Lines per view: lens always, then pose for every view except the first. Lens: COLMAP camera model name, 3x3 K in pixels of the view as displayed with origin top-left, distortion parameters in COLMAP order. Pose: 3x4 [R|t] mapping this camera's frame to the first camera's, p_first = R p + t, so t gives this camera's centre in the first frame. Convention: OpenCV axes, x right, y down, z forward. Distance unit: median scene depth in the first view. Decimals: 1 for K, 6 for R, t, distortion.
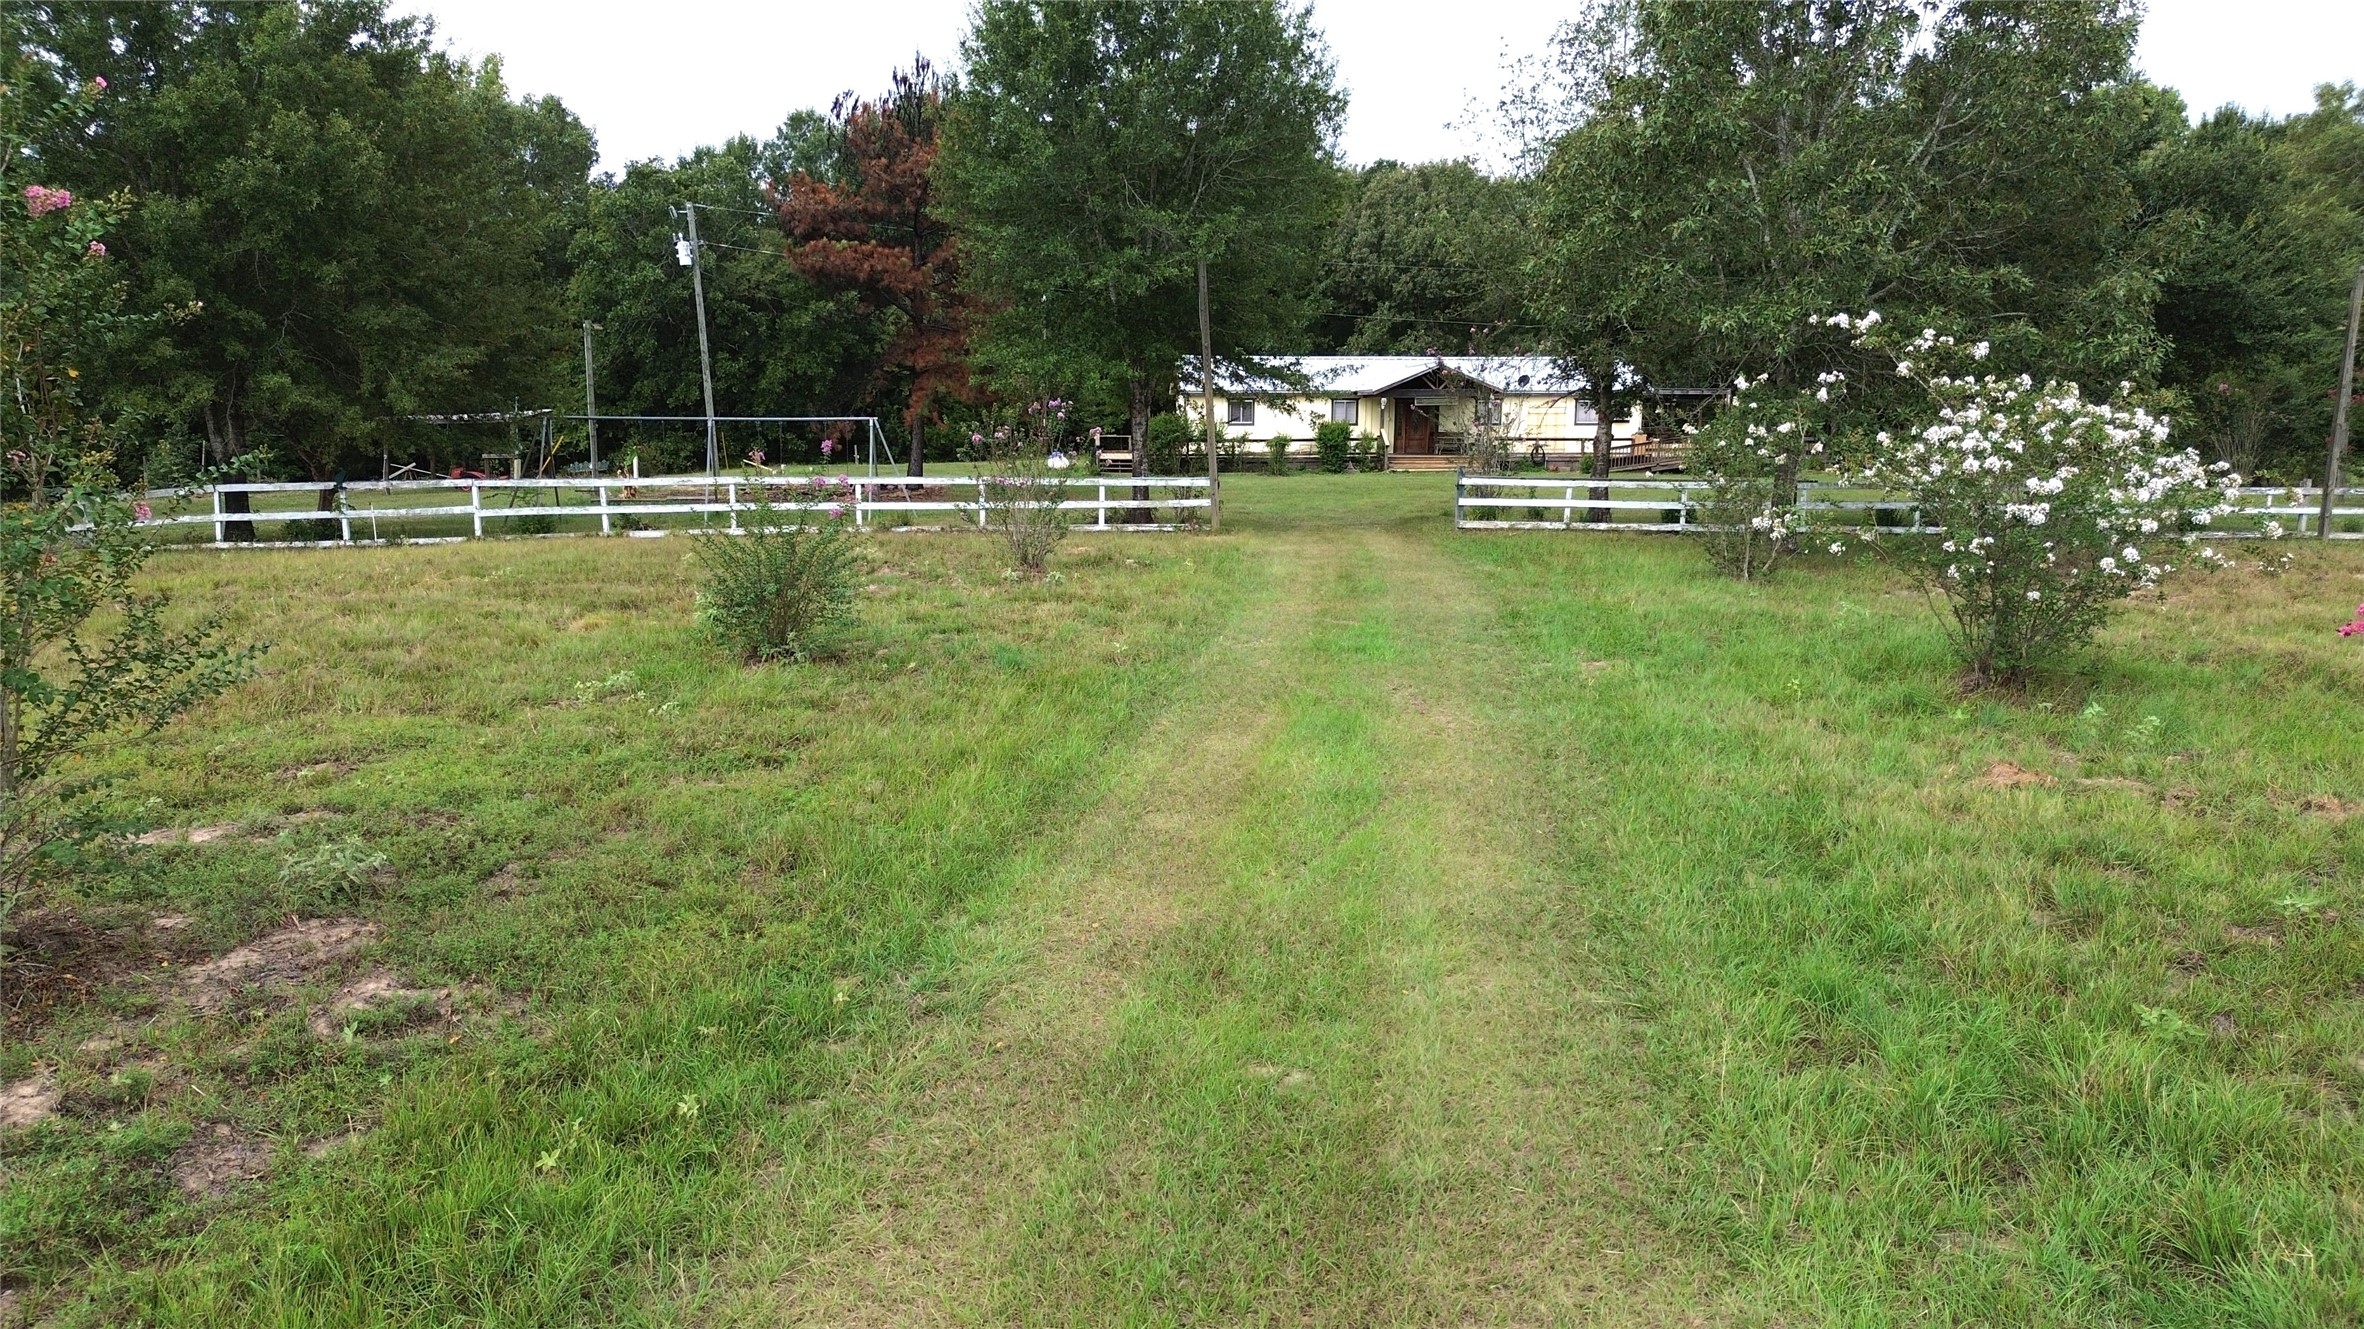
lens RADIAL K [[1676.5, 0, 1182.0], [0, 1676.5, 664.5], [0, 0, 1]] dist [0.078520, -0.088898]
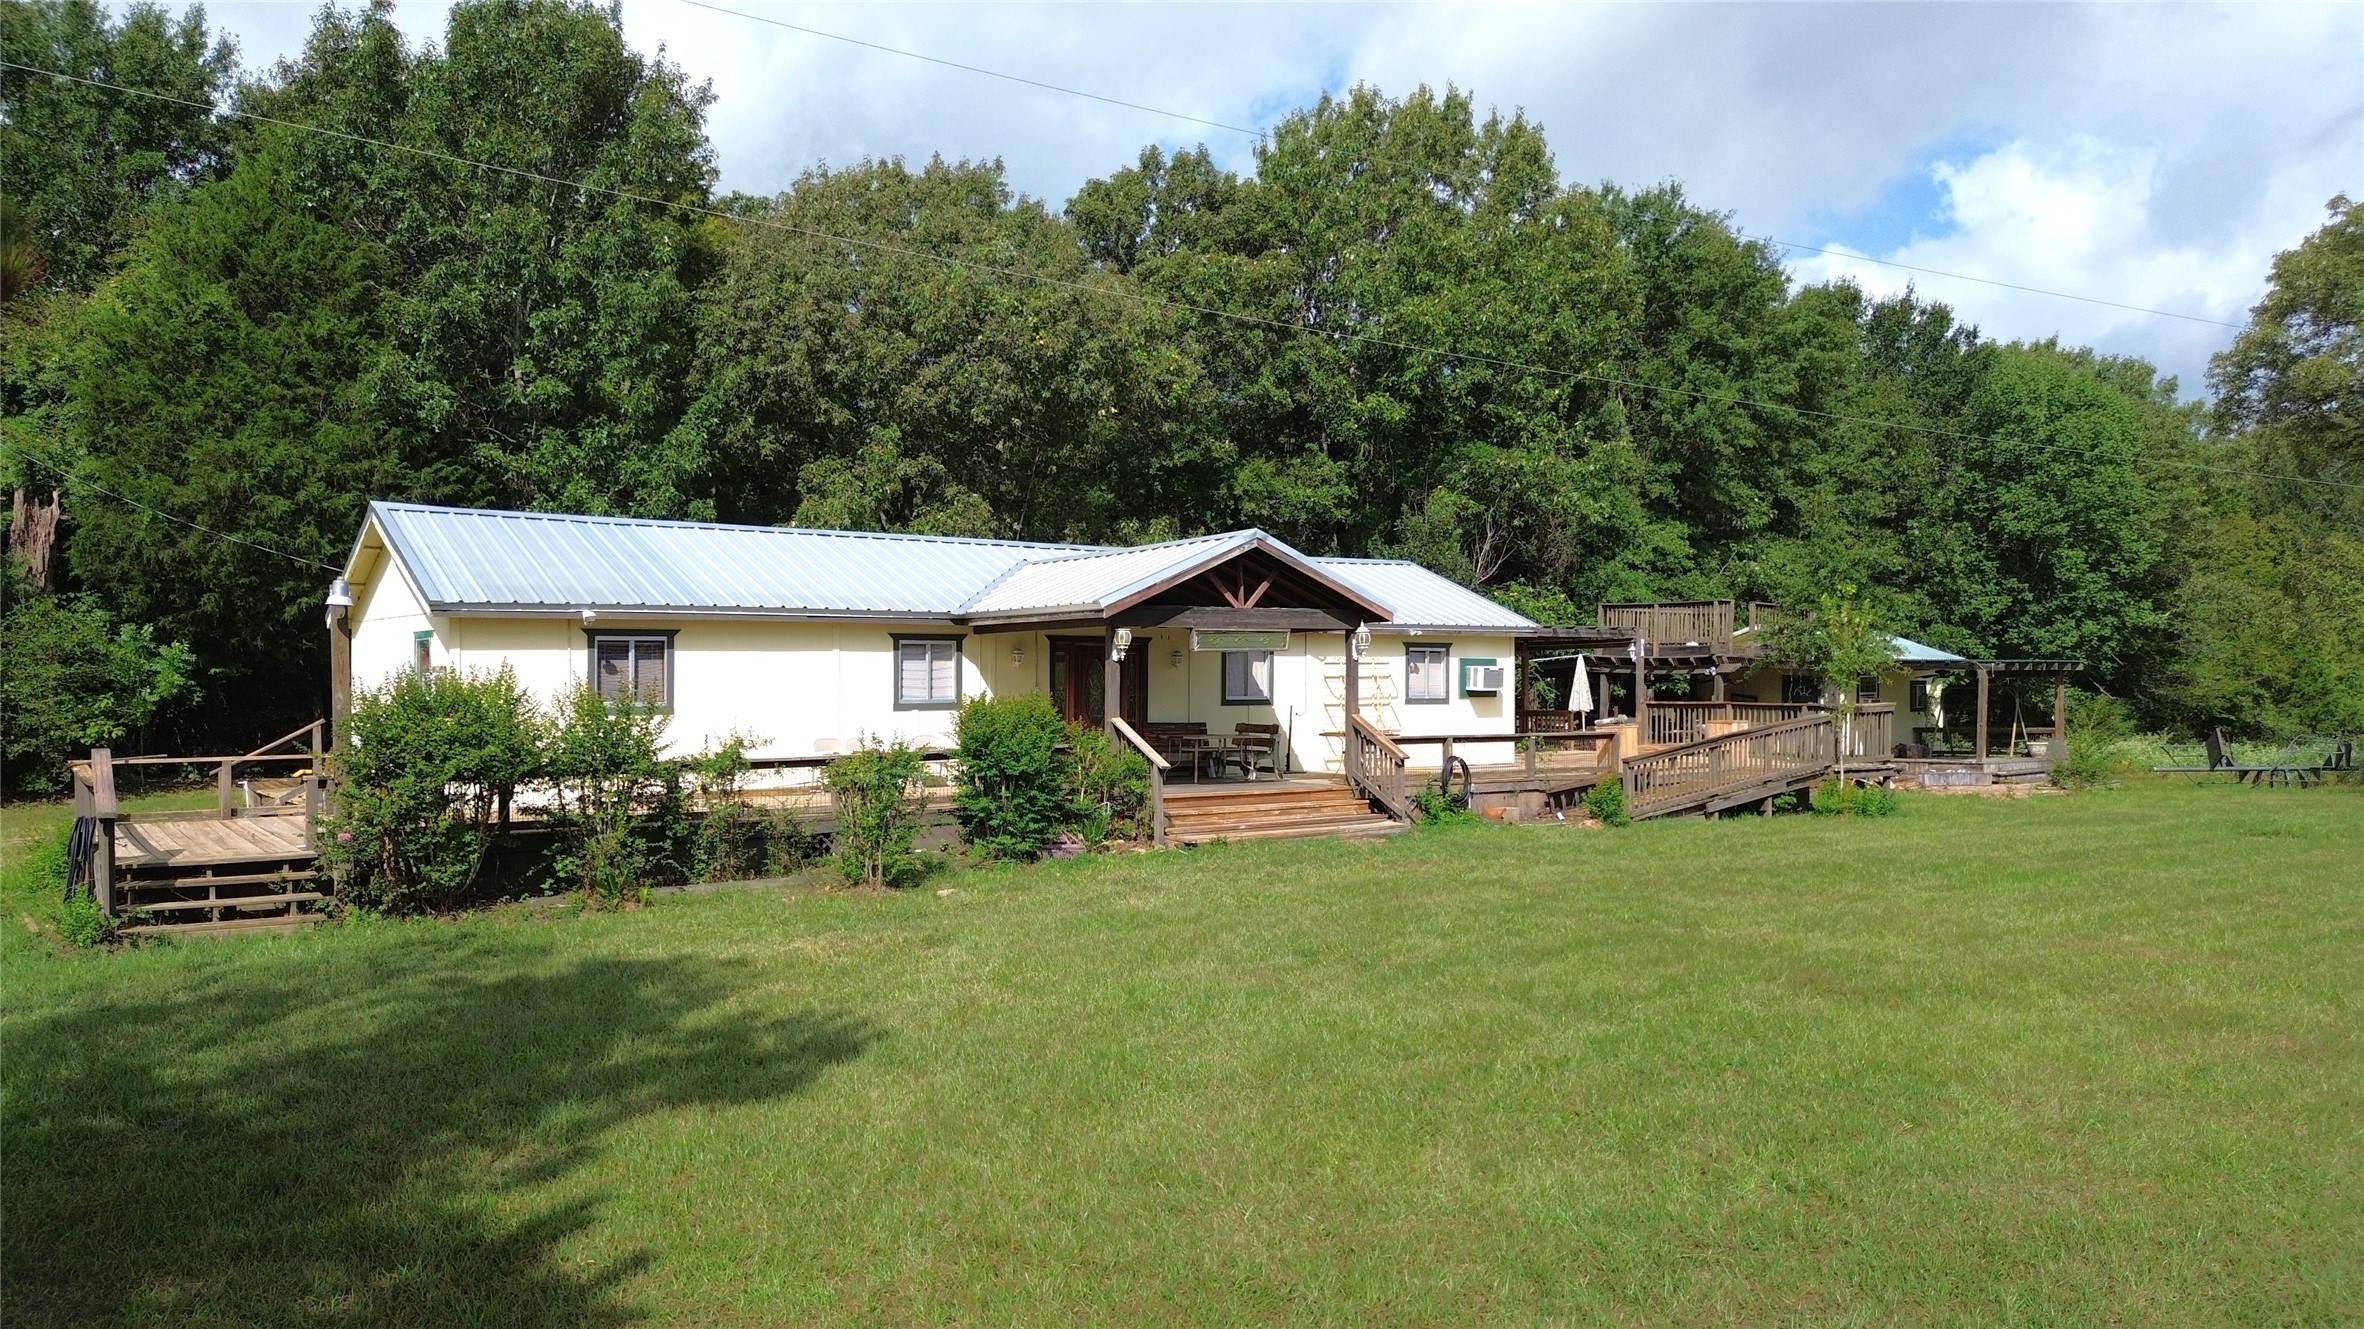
lens RADIAL K [[1676.5, 0, 1182.0], [0, 1676.5, 664.5], [0, 0, 1]] dist [0.078520, -0.088898]
pose [[0.856930, -0.002739, 0.515426, -0.042310], [0.084288, 0.987269, -0.134889, -0.107534], [-0.508495, 0.159035, 0.846251, 0.718948]]
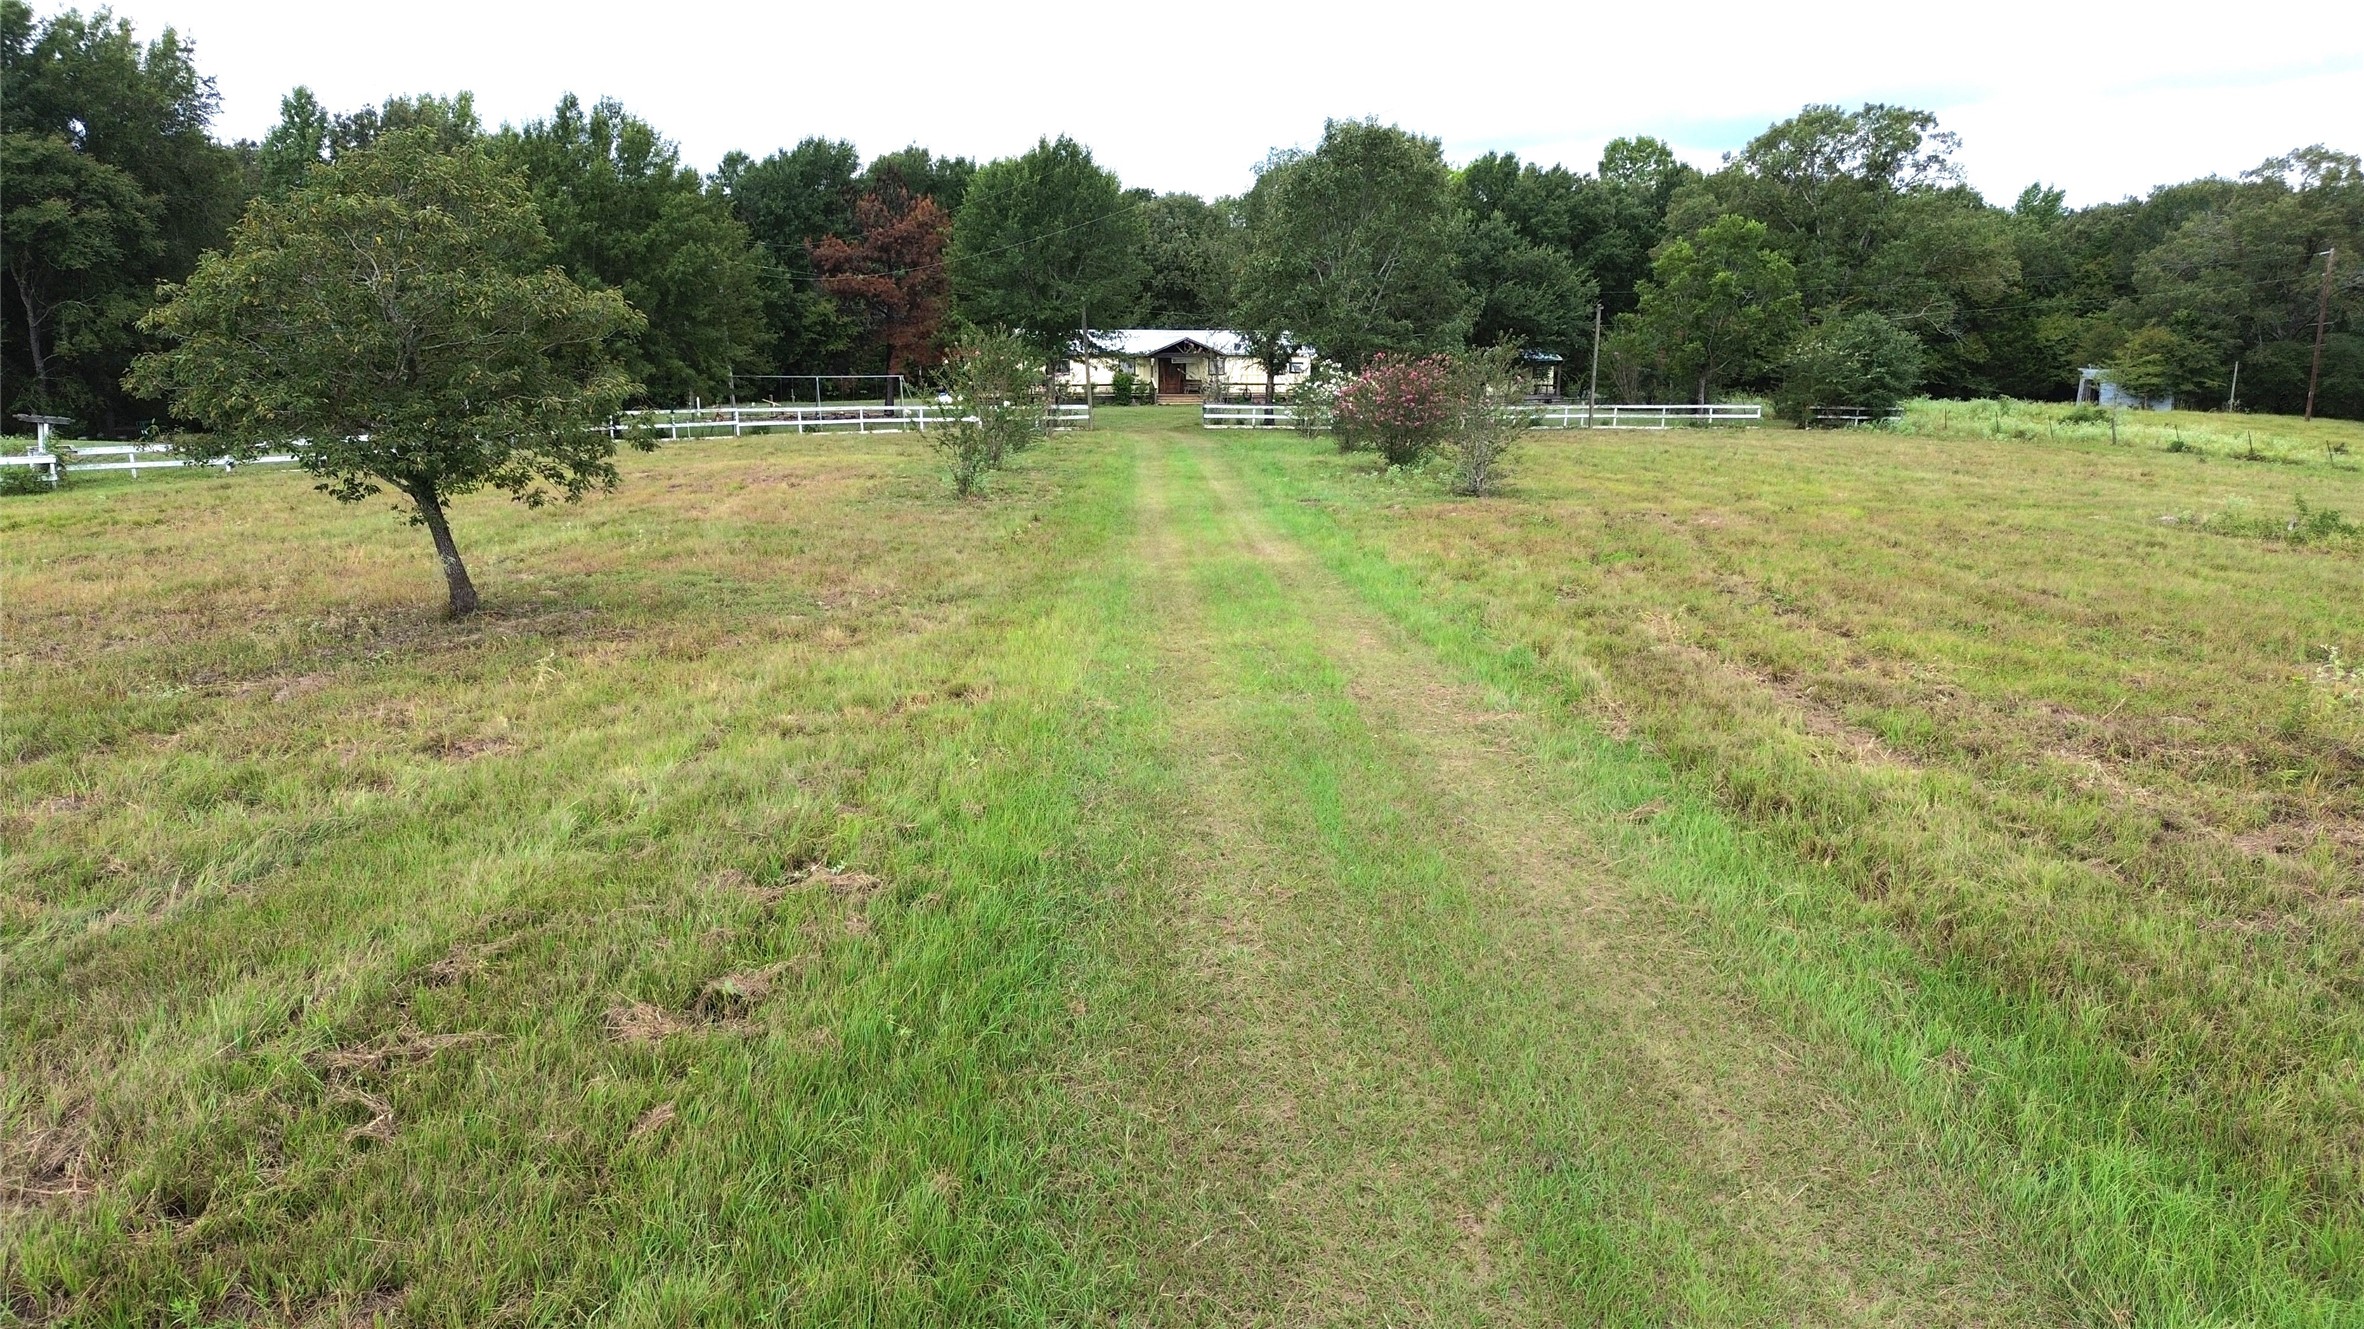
lens RADIAL K [[1676.5, 0, 1182.0], [0, 1676.5, 664.5], [0, 0, 1]] dist [0.078520, -0.088898]
pose [[0.987684, -0.031670, 0.153223, -0.108406], [0.026343, 0.998980, 0.036674, 0.076137], [-0.154228, -0.032186, 0.987511, -0.604070]]
